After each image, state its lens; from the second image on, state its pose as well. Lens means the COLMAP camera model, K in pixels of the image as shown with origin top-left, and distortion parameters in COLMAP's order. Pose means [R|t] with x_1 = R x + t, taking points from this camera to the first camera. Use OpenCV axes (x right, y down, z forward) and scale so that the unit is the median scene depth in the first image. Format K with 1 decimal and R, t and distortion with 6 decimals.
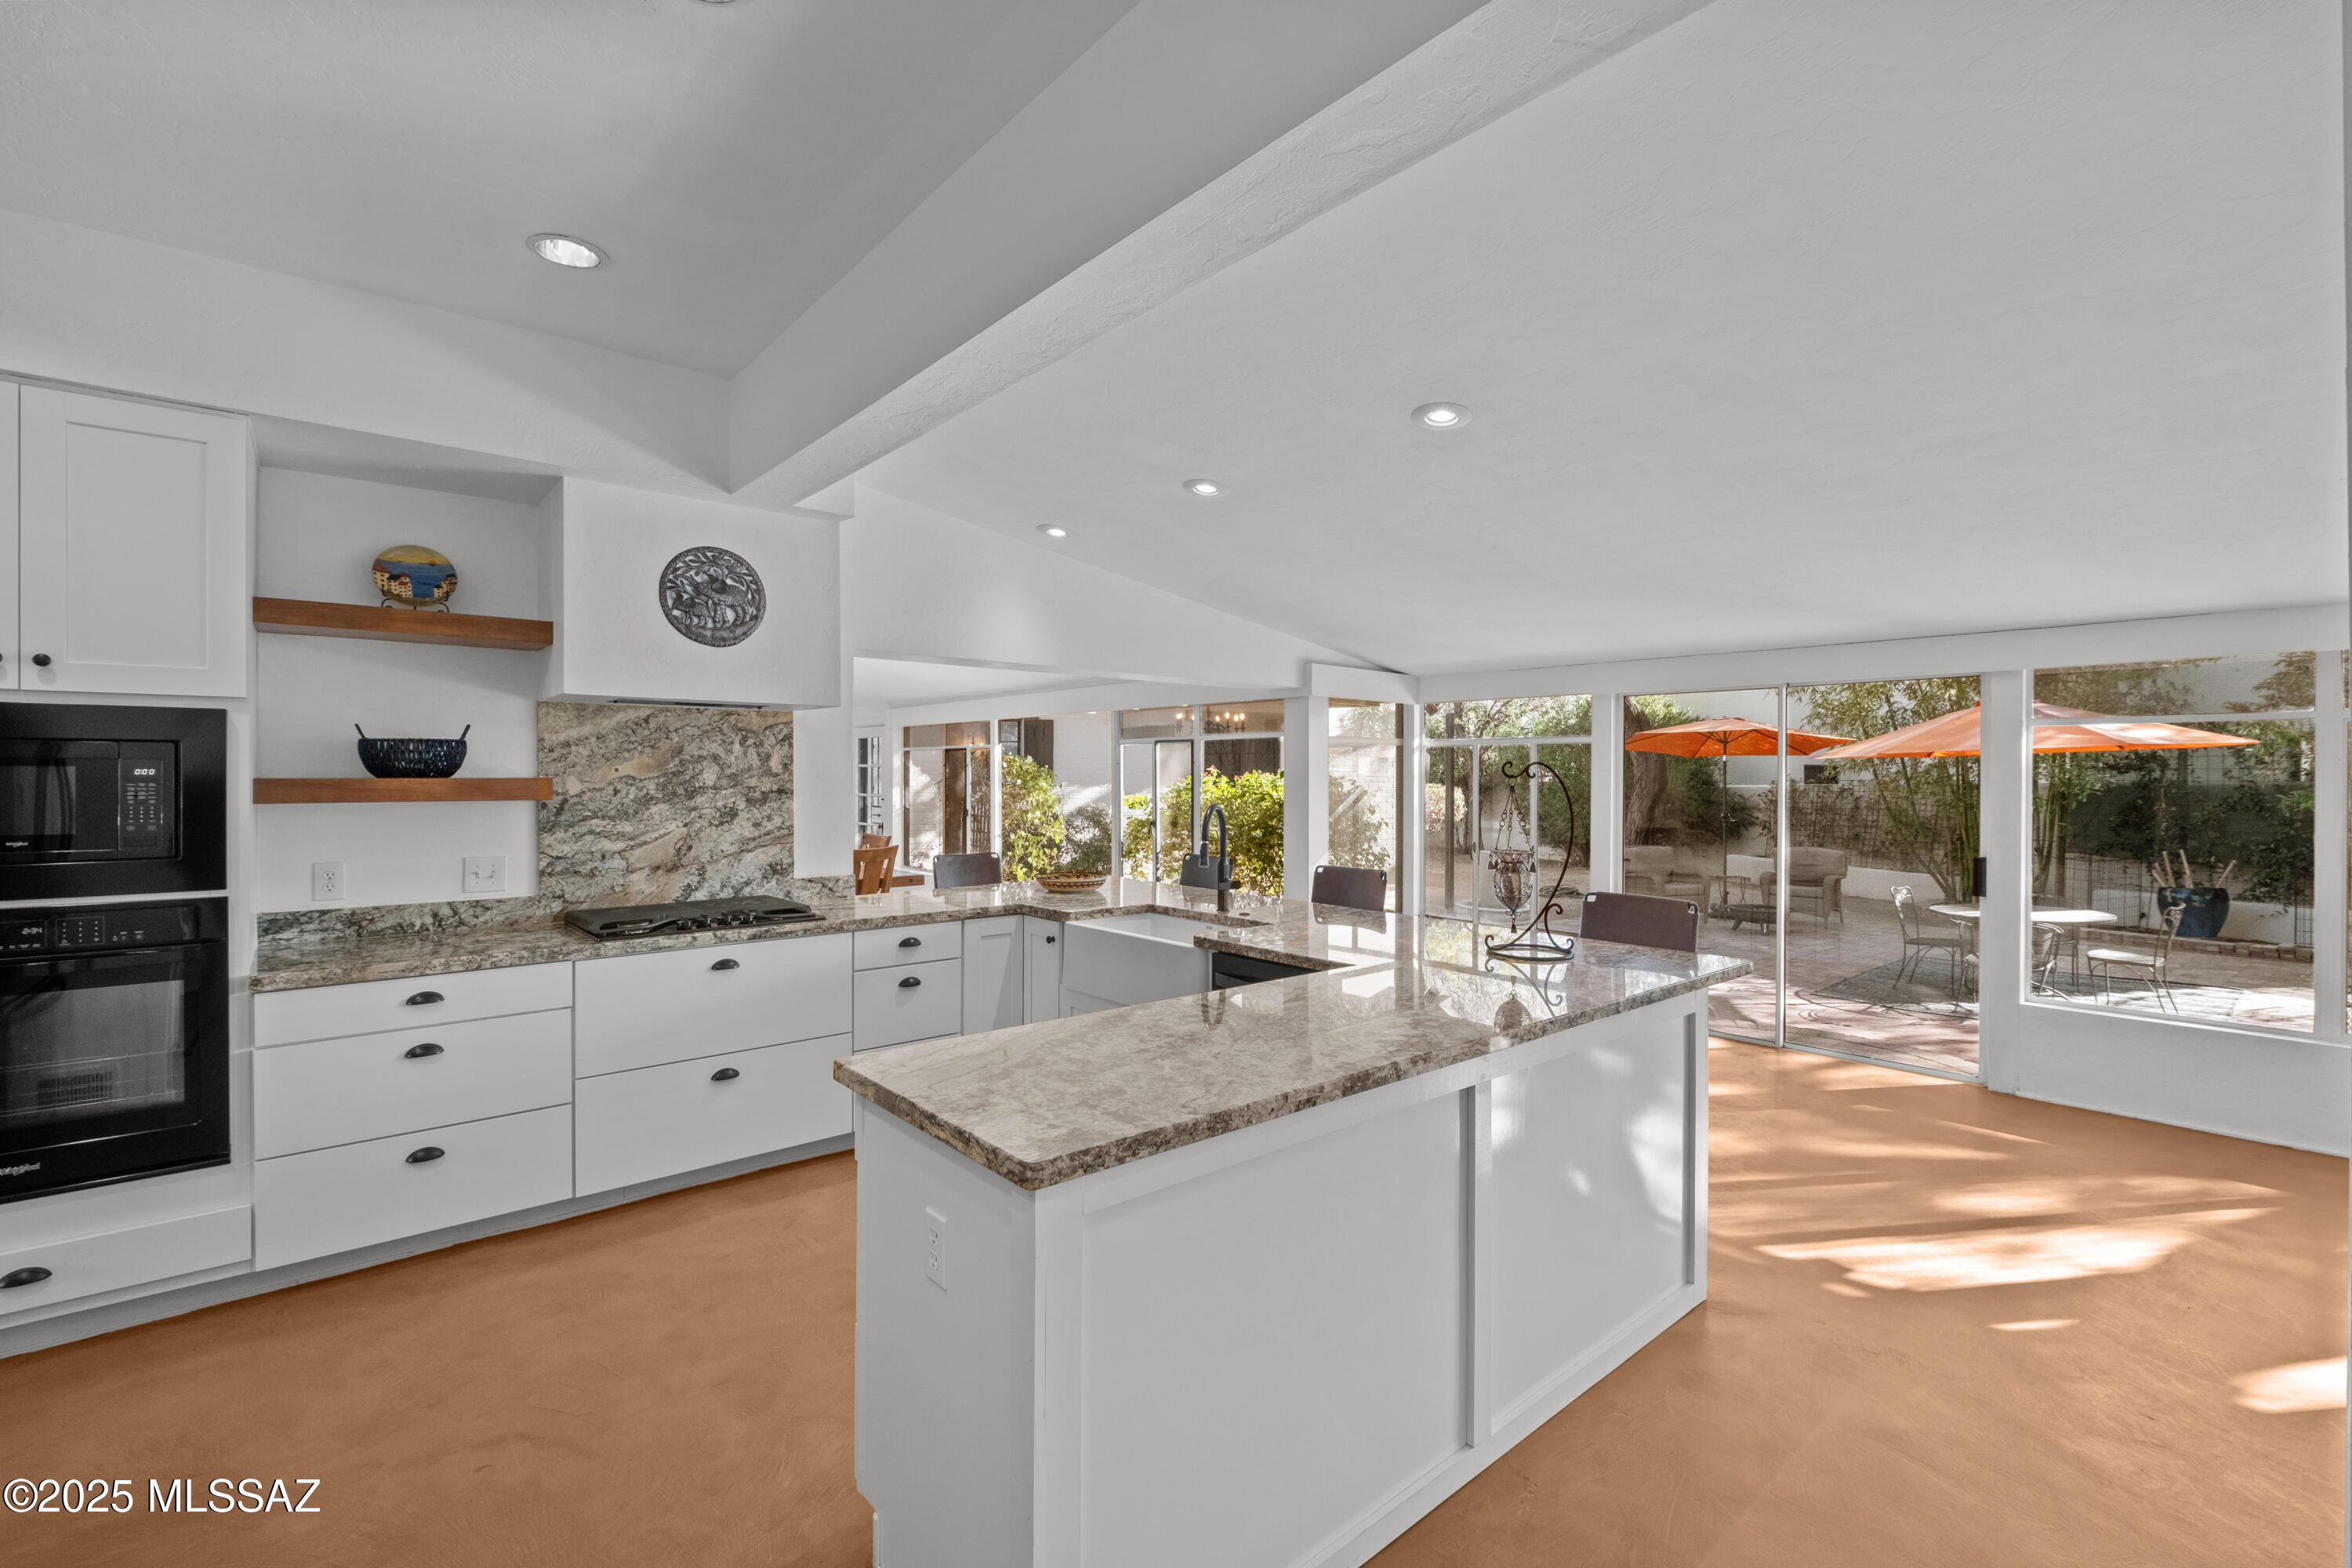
lens RADIAL K [[1023.4, 0, 1196.8], [0, 1023.4, 773.8], [0, 0, 1]] dist [0.004824, -0.005427]
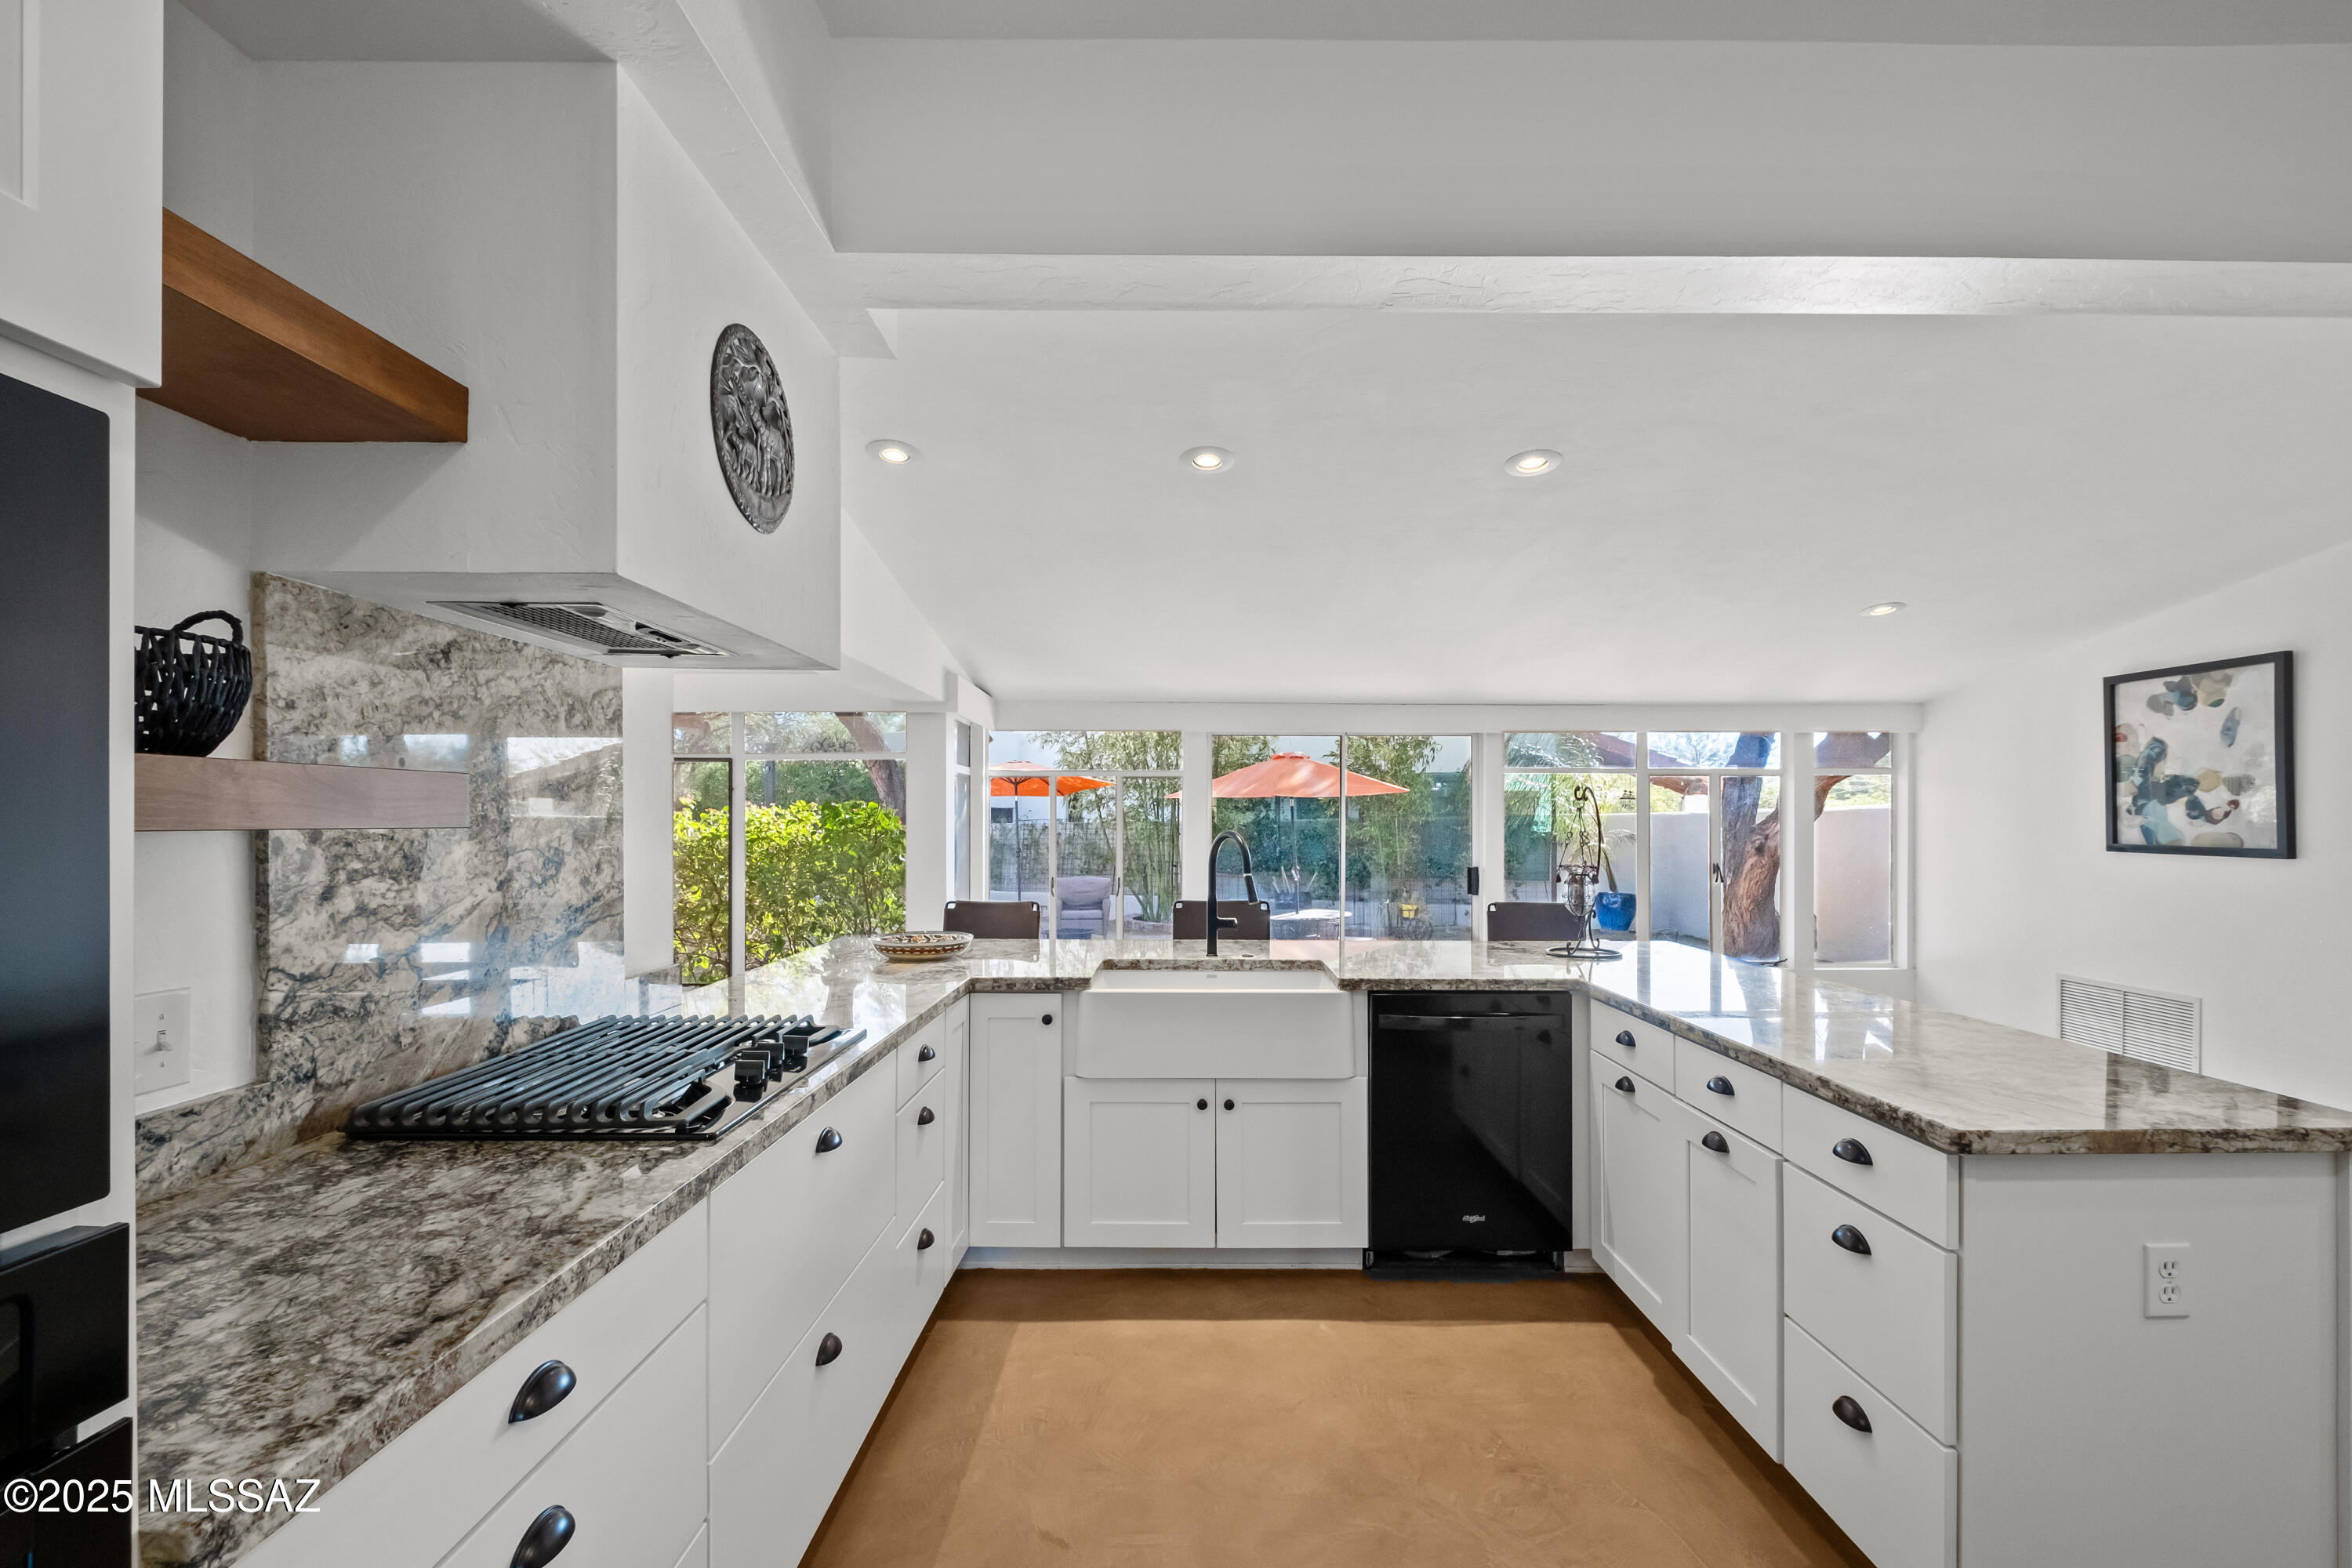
lens RADIAL K [[1023.4, 0, 1211.4], [0, 1023.4, 812.0], [0, 0, 1]] dist [0.004824, -0.005427]
pose [[0.662729, 0.003831, 0.748849, -0.711552], [-0.000189, 0.999988, -0.004949, 0.020225], [-0.748859, 0.003138, 0.662722, 0.493410]]
